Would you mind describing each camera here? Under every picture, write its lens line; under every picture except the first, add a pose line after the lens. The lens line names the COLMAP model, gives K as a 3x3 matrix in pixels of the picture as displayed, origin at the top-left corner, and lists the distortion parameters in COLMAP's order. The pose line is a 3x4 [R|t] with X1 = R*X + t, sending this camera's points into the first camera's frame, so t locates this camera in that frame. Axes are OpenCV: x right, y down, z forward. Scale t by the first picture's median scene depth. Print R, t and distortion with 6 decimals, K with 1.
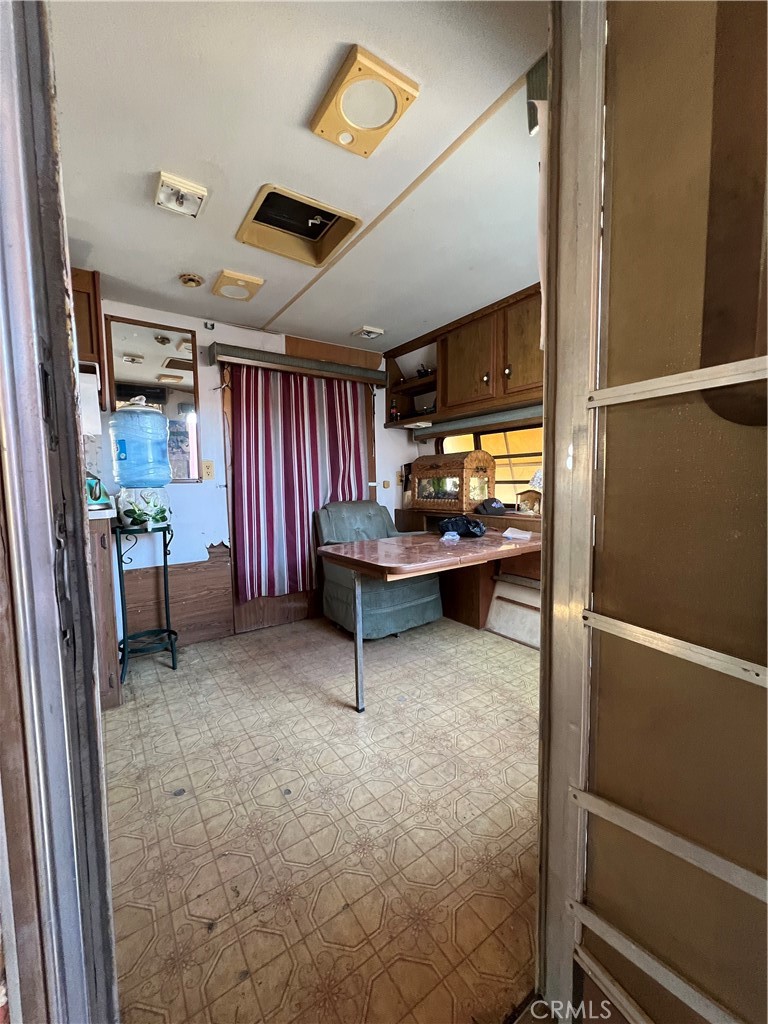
lens RADIAL K [[409.5, 0, 387.5], [0, 409.5, 510.7], [0, 0, 1]] dist [-0.001282, 0.000245]
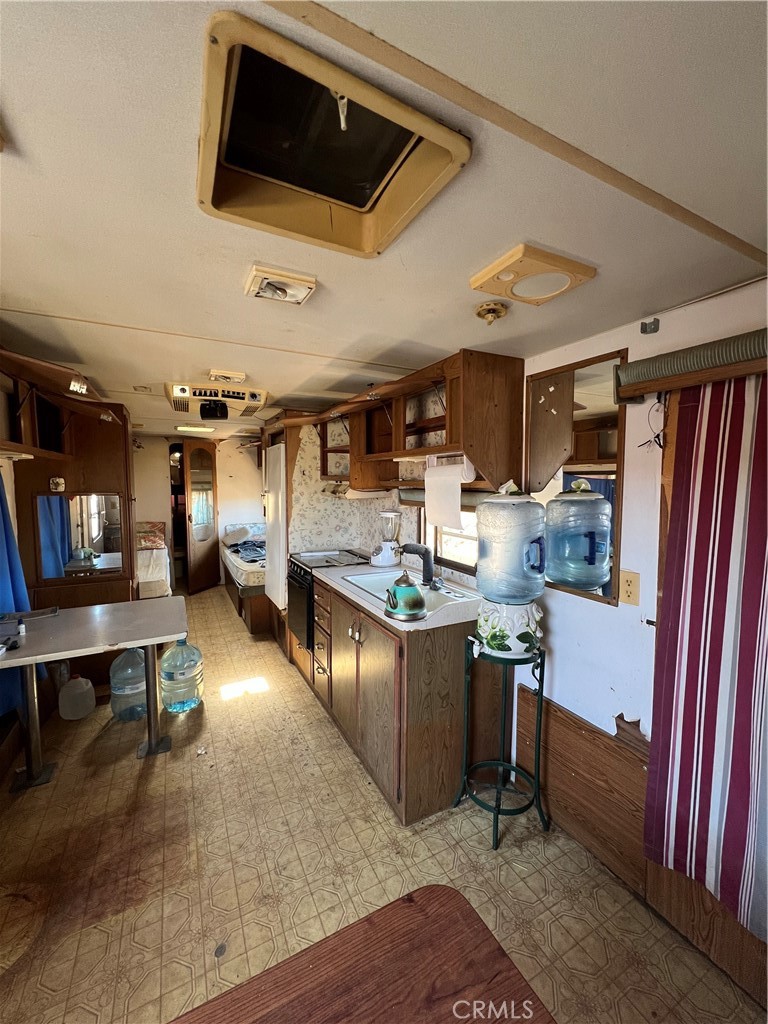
lens RADIAL K [[409.5, 0, 387.5], [0, 409.5, 510.7], [0, 0, 1]] dist [-0.001282, 0.000245]
pose [[-0.125444, 0.090076, -0.988003, 0.175671], [-0.073716, 0.992271, 0.099825, -0.272221], [0.989358, 0.085354, -0.117834, 0.836584]]
